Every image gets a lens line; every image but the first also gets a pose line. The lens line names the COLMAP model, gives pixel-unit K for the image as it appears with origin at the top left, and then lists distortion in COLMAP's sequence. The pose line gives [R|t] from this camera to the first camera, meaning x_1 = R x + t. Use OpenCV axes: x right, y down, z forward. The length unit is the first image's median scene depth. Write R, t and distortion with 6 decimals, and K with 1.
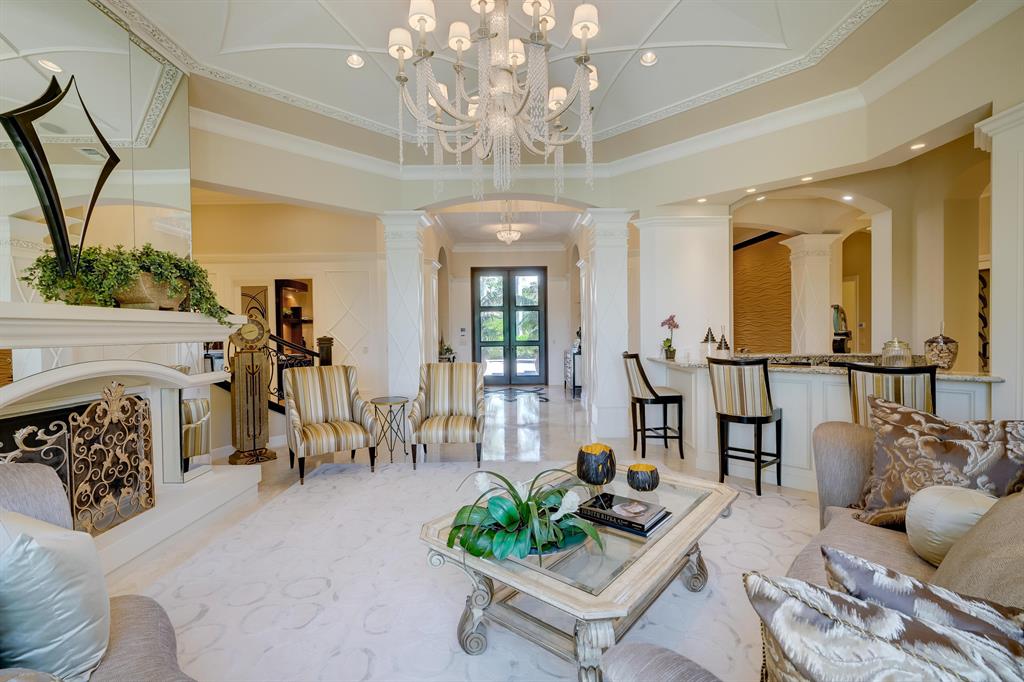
lens RADIAL K [[446.1, 0, 514.3], [0, 446.1, 333.9], [0, 0, 1]] dist [-0.002897, -0.000185]
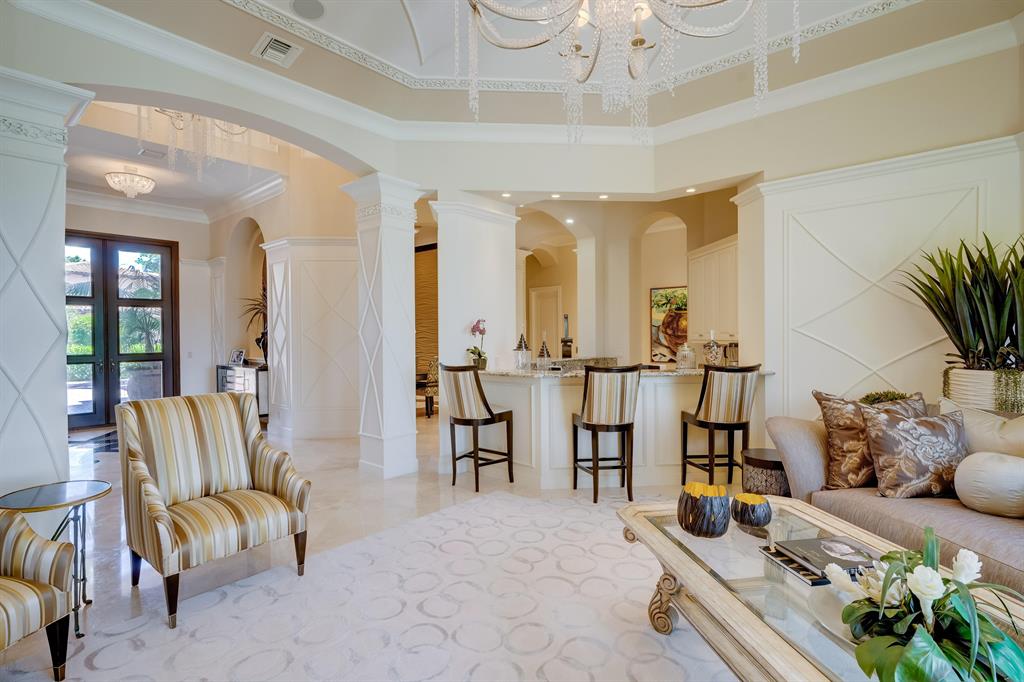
lens RADIAL K [[479.7, 0, 509.8], [0, 479.7, 333.0], [0, 0, 1]] dist [-0.009609, 0.005232]
pose [[0.658621, 0.000914, 0.752475, -0.342733], [0.010403, 0.999893, -0.010320, -0.005745], [-0.752403, 0.014625, 0.658540, 0.375105]]
